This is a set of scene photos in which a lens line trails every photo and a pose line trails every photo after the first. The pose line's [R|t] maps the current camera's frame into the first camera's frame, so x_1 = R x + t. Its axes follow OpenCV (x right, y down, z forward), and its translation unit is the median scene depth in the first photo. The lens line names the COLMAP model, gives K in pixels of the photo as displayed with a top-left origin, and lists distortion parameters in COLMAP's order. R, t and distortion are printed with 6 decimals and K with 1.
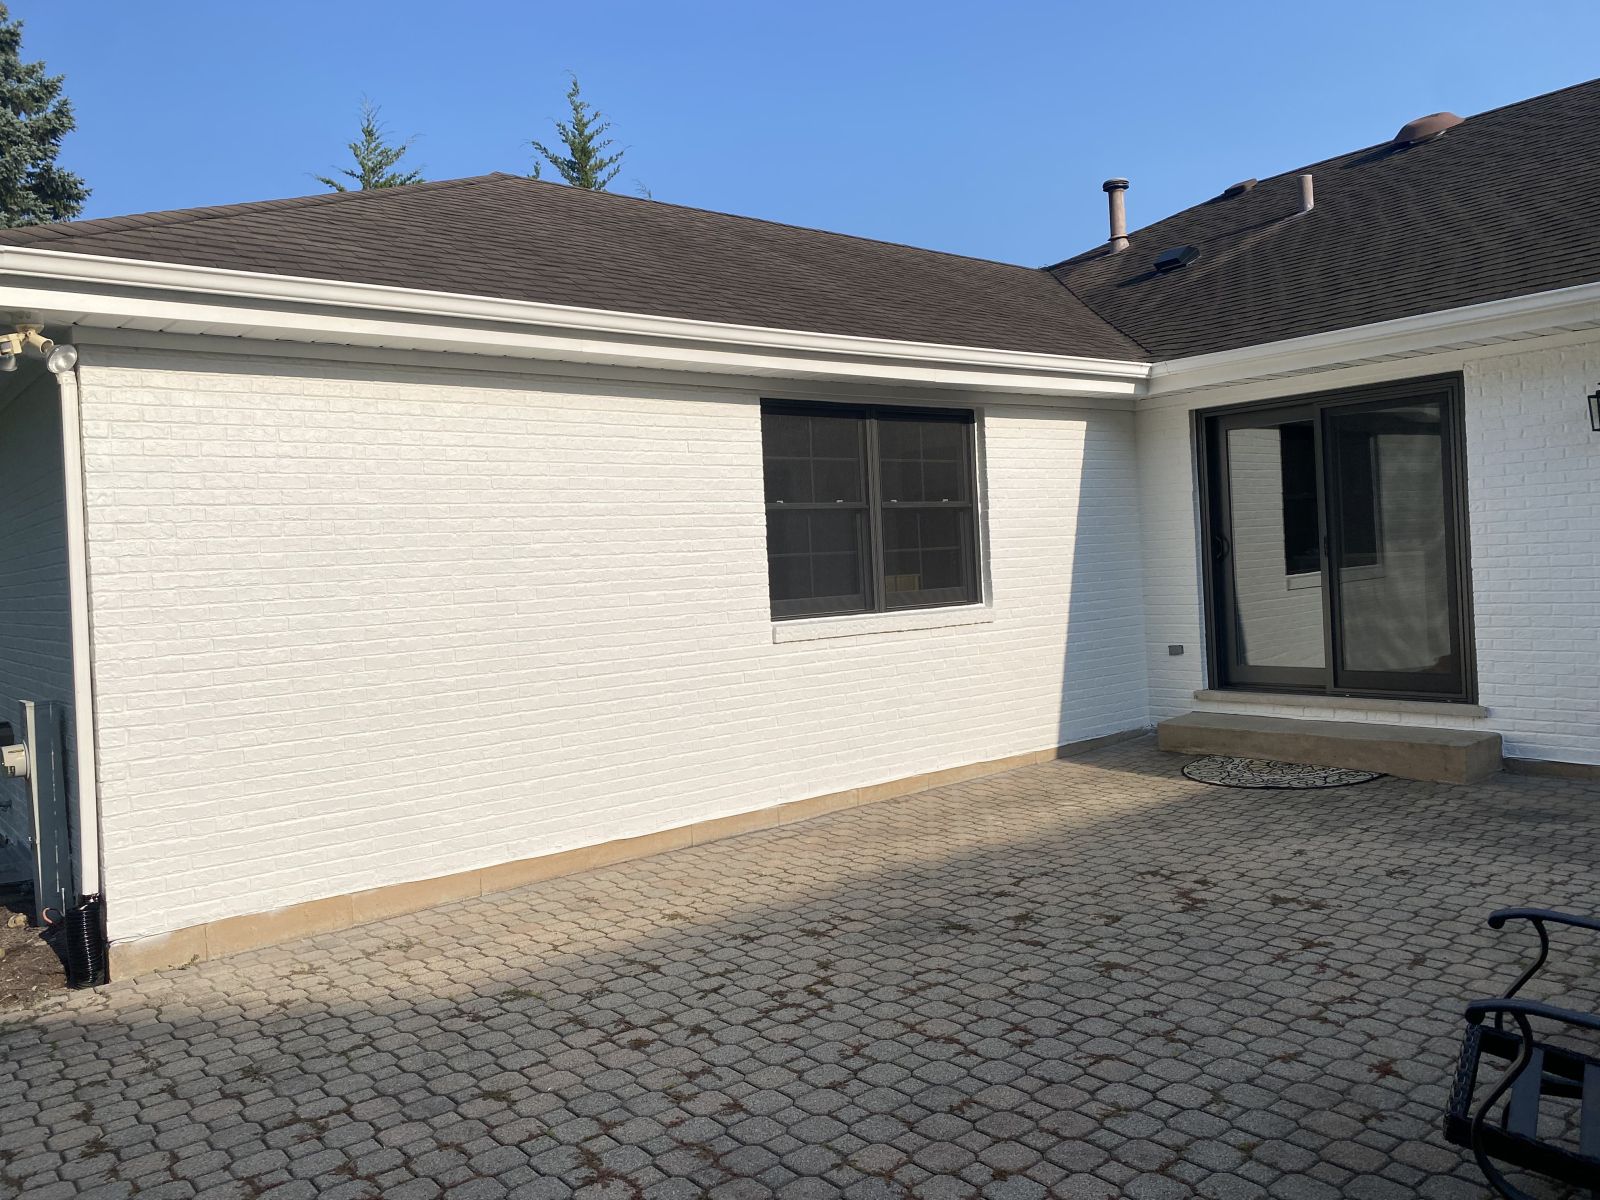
lens RADIAL K [[1225.1, 0, 791.4], [0, 1225.1, 582.6], [0, 0, 1]] dist [0.035011, -0.047516]
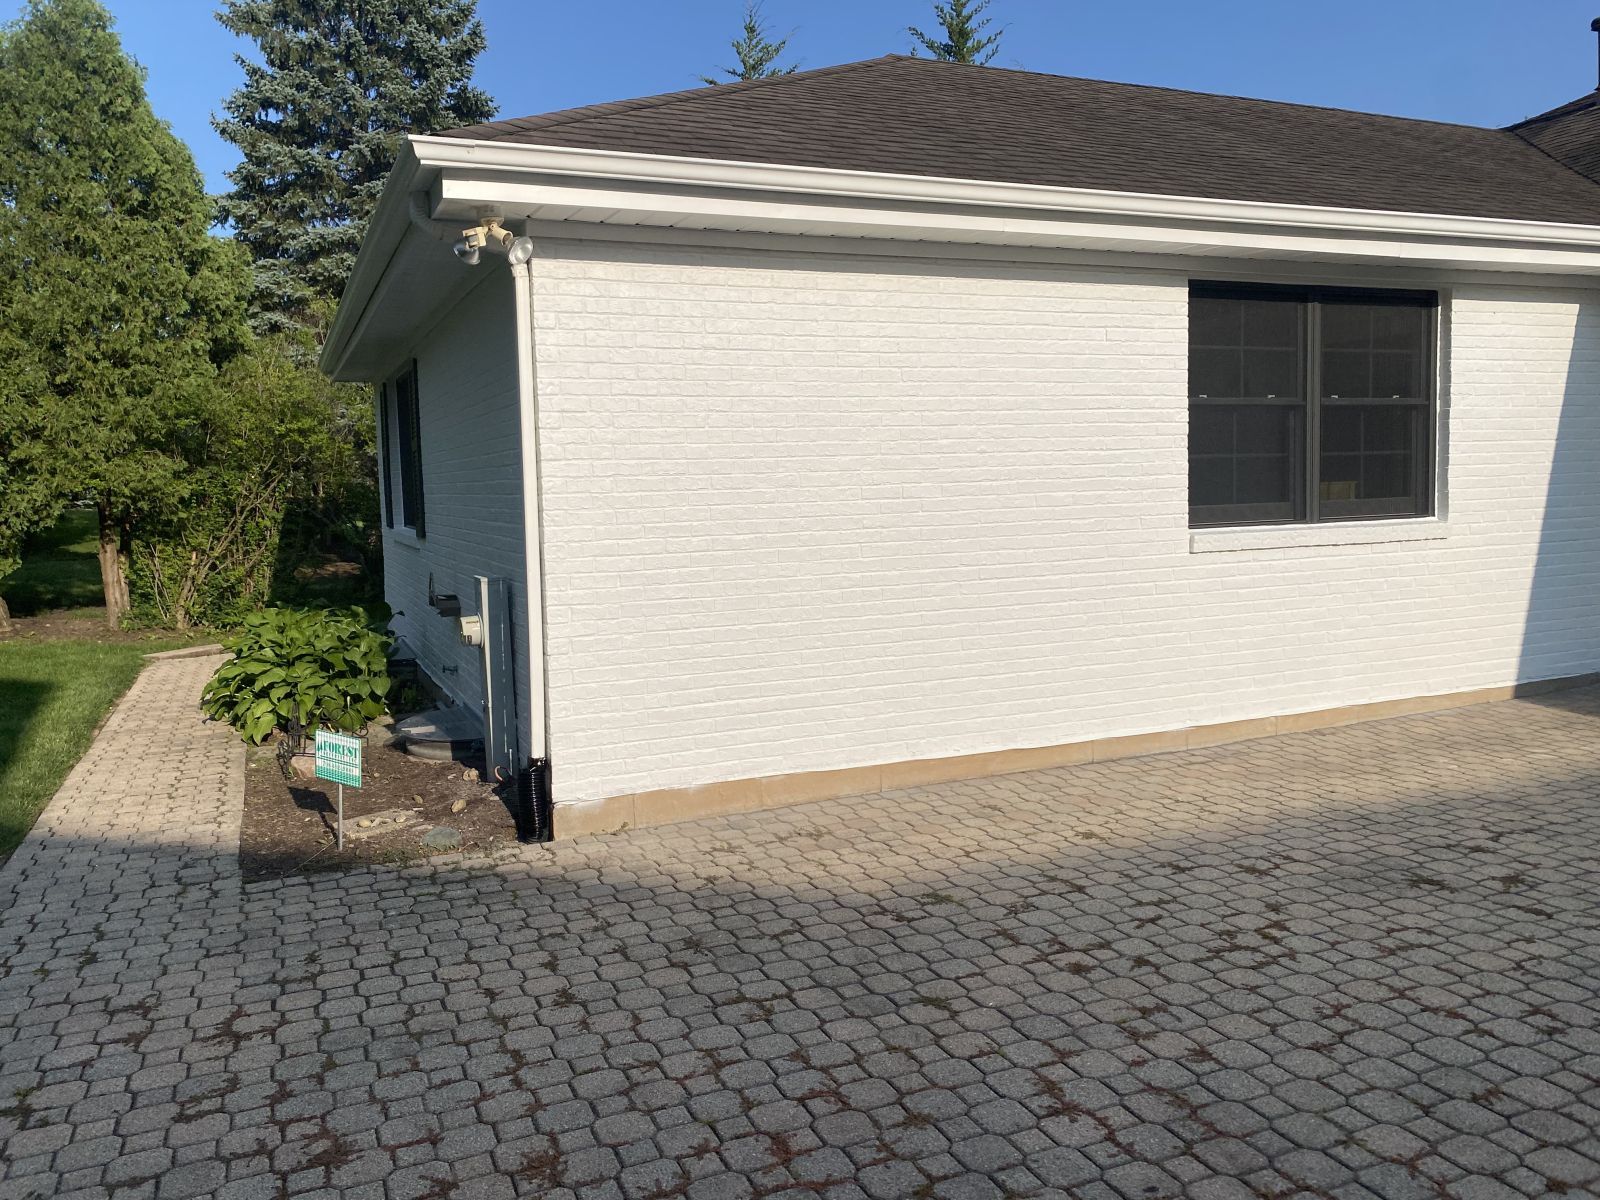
lens RADIAL K [[1225.1, 0, 783.1], [0, 1225.1, 590.8], [0, 0, 1]] dist [0.035011, -0.047516]
pose [[0.959638, 0.048725, -0.276987, -0.063963], [-0.025235, 0.995823, 0.087747, 0.006554], [0.280105, -0.077215, 0.956859, 0.038415]]
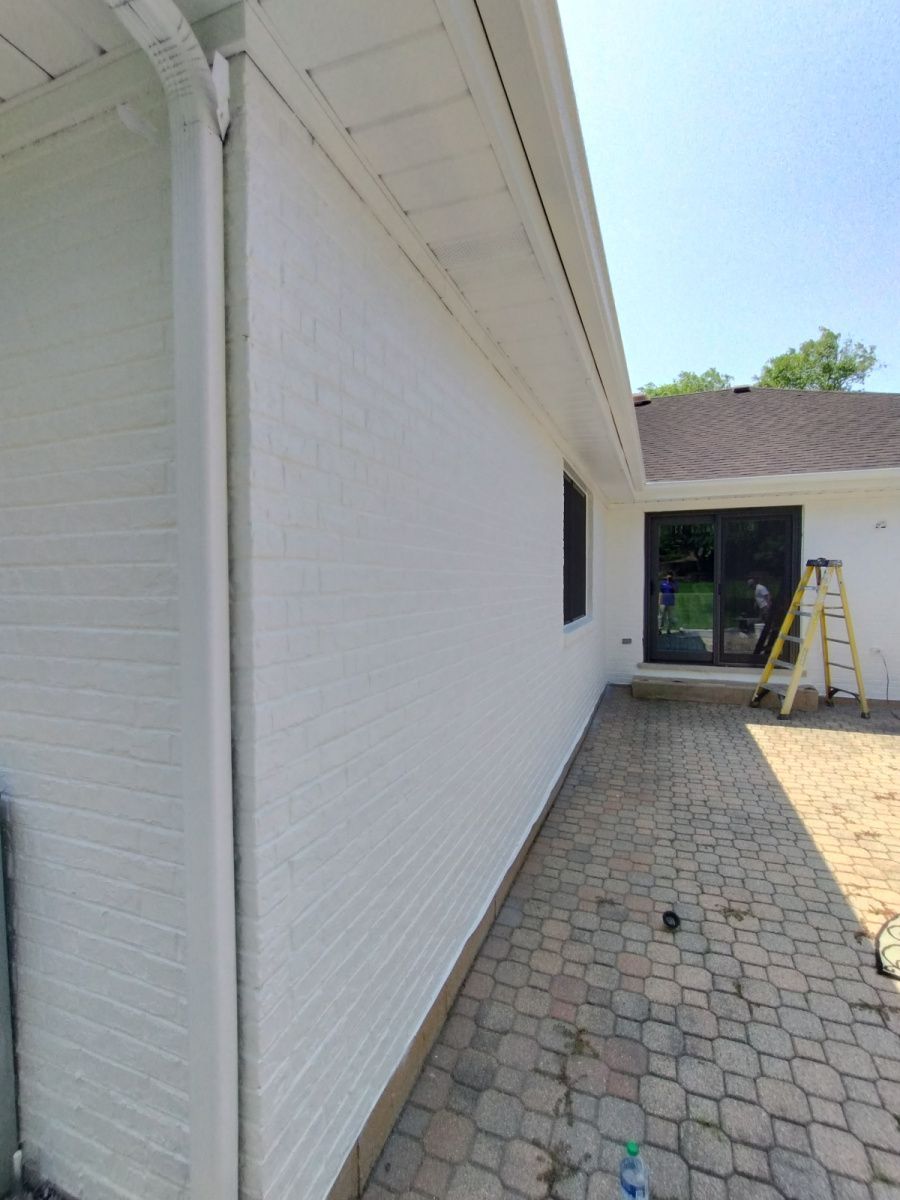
lens RADIAL K [[544.7, 0, 451.4], [0, 544.7, 609.0], [0, 0, 1]] dist [0.005181, 0.000953]
pose [[0.863151, 0.021840, 0.504474, -0.528884], [-0.033342, 0.999349, 0.013784, 0.006248], [-0.503845, -0.028717, 0.863317, 0.682274]]
